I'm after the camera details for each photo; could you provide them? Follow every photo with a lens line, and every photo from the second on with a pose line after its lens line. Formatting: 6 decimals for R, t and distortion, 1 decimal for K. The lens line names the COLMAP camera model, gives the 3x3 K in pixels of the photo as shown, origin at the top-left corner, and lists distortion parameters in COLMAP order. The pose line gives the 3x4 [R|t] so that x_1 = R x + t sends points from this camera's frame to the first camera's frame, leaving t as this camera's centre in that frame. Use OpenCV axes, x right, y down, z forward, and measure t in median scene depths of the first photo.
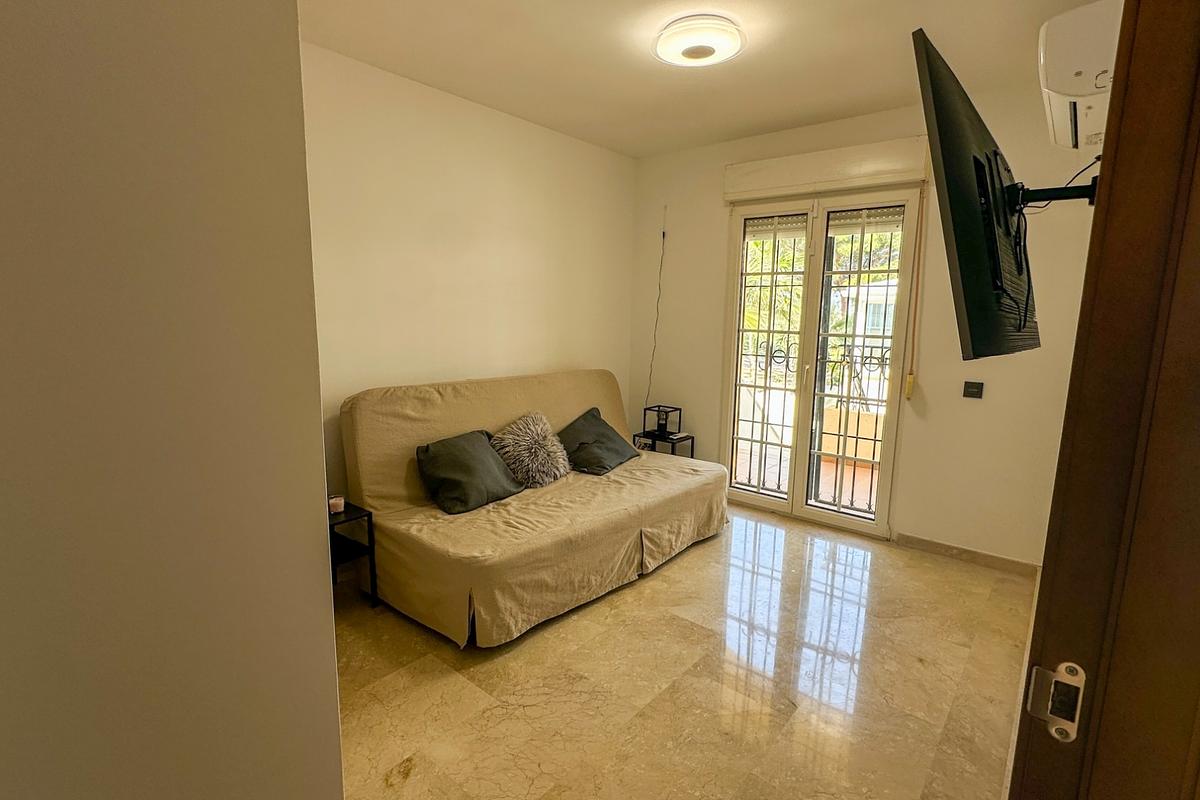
lens RADIAL K [[564.3, 0, 602.0], [0, 564.3, 397.2], [0, 0, 1]] dist [-0.001703, 0.000108]
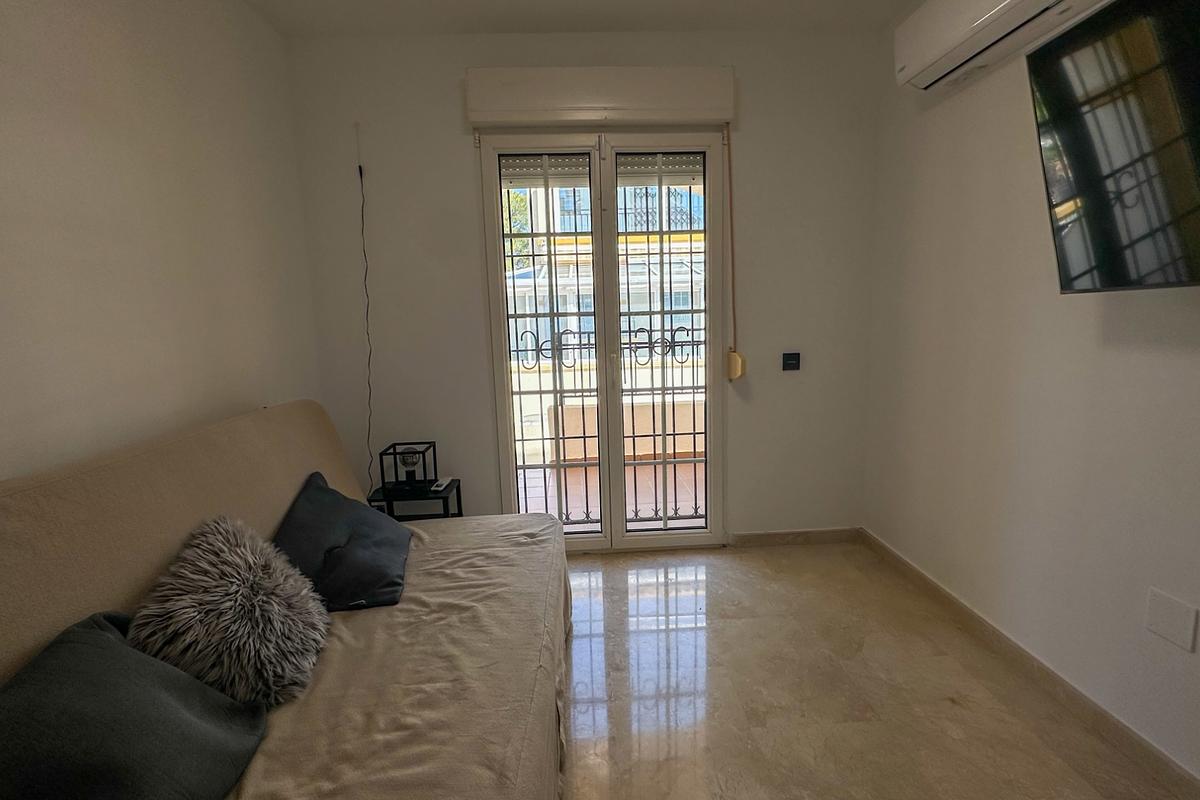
lens RADIAL K [[564.3, 0, 602.0], [0, 564.3, 397.2], [0, 0, 1]] dist [-0.001703, 0.000108]
pose [[0.737493, -0.141495, 0.660366, -0.175863], [0.144555, 0.988217, 0.050304, -0.044058], [-0.659703, 0.058360, 0.749257, 0.479876]]
